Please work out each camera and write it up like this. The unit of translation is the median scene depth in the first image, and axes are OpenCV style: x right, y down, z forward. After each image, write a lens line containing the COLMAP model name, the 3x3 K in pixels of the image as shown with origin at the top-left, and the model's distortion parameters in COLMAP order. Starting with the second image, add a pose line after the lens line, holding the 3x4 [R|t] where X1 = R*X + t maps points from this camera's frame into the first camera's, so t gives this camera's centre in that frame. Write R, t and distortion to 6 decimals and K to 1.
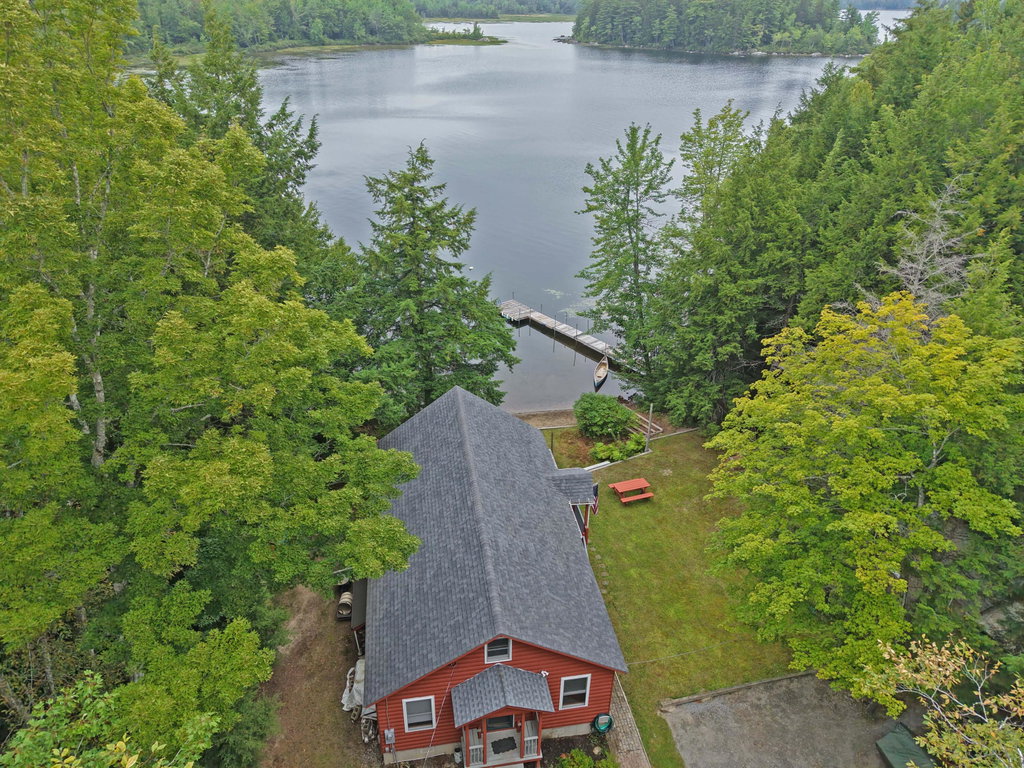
lens RADIAL K [[679.5, 0, 511.0], [0, 679.5, 384.9], [0, 0, 1]] dist [0.012669, -0.000310]
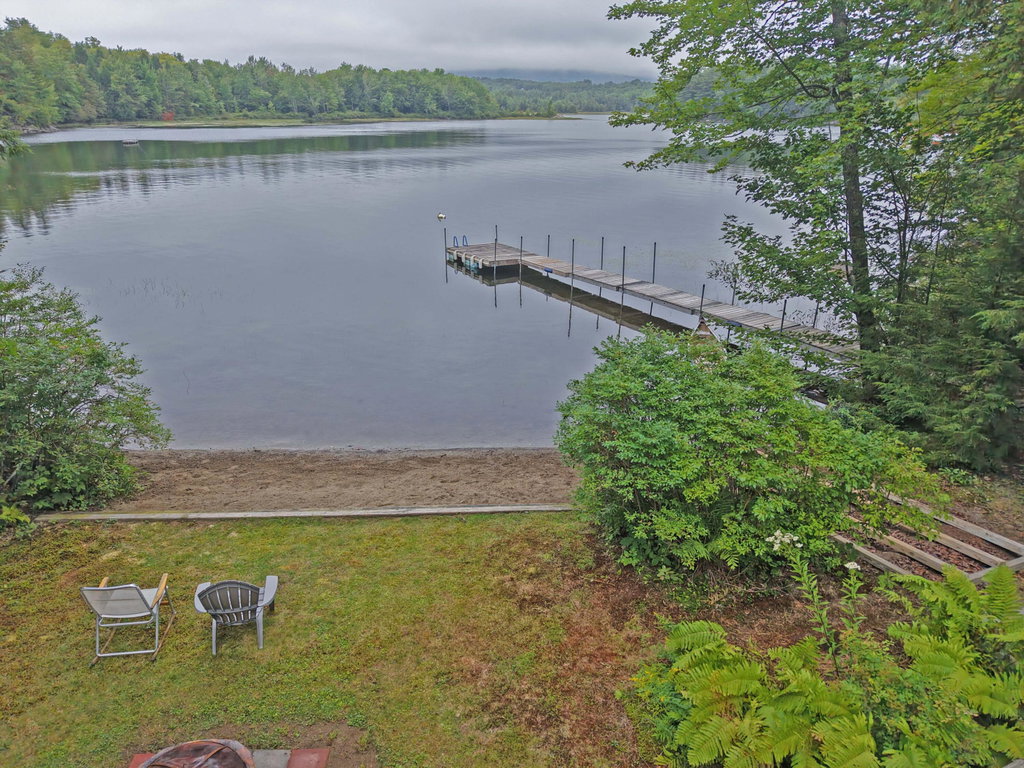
lens RADIAL K [[679.5, 0, 512.7], [0, 679.5, 386.2], [0, 0, 1]] dist [0.012669, -0.000310]
pose [[0.994129, 0.034930, -0.102406, 0.012642], [-0.048110, 0.990449, -0.129211, 0.006764], [0.096914, 0.133379, 0.986315, 0.103344]]
